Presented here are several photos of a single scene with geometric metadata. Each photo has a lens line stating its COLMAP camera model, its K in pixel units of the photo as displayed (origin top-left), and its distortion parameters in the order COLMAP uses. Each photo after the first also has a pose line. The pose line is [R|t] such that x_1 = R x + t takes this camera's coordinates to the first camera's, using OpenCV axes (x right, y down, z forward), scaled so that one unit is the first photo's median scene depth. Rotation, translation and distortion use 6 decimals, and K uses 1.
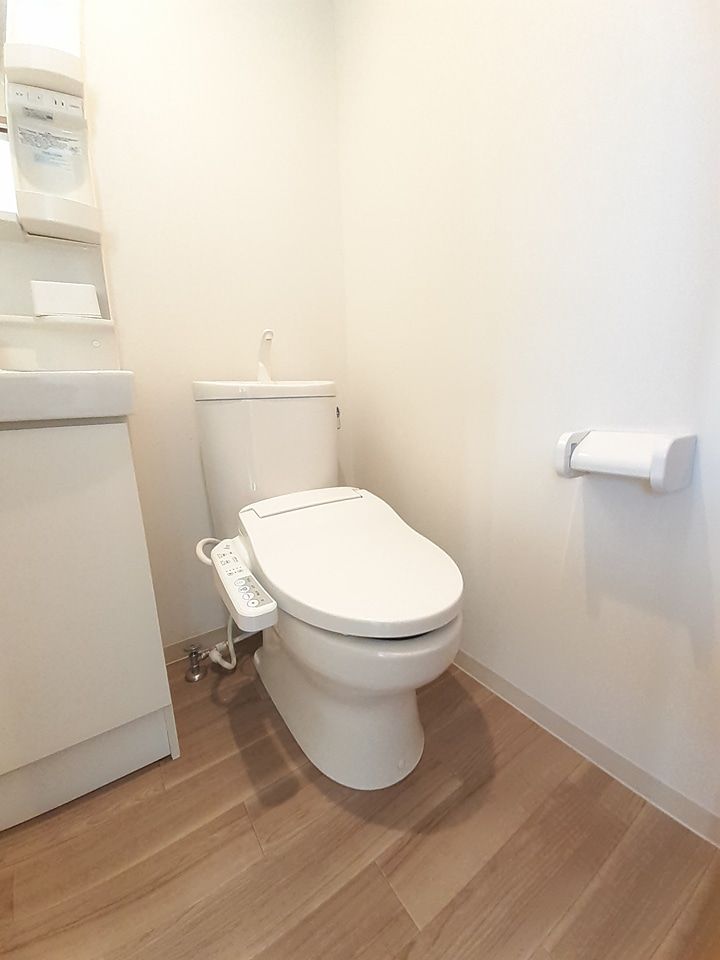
lens RADIAL K [[379.1, 0, 359.0], [0, 379.1, 473.8], [0, 0, 1]] dist [-0.008847, -0.002921]
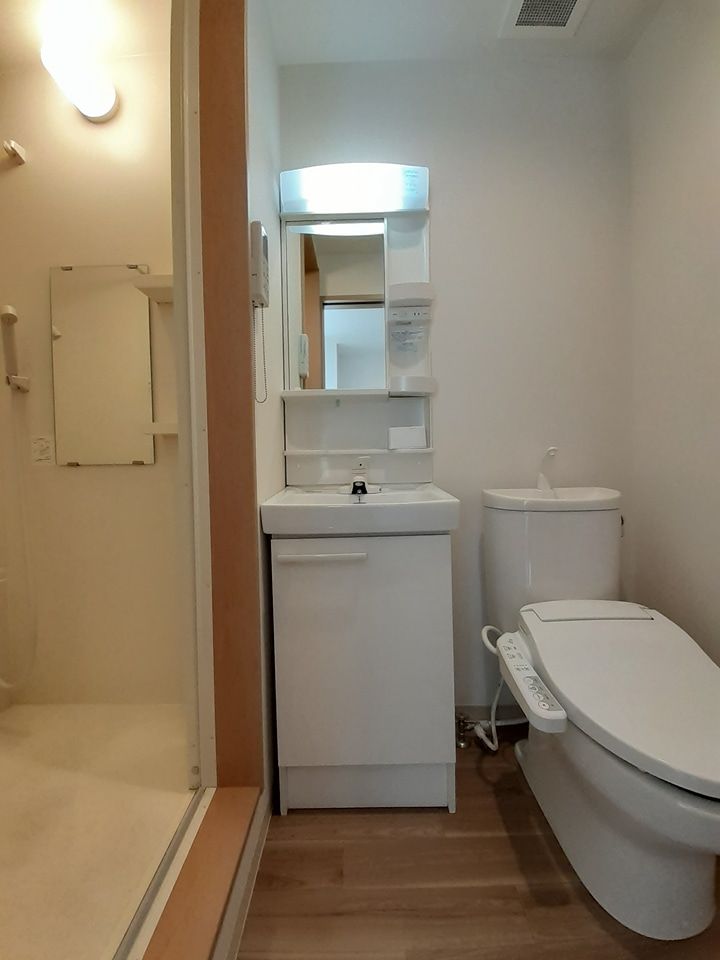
lens RADIAL K [[379.1, 0, 364.1], [0, 379.1, 480.4], [0, 0, 1]] dist [-0.008847, -0.002921]
pose [[0.823217, 0.032162, -0.566816, -0.072483], [-0.114589, 0.987259, -0.110406, -0.114229], [0.556043, 0.155839, 0.816413, -0.277700]]
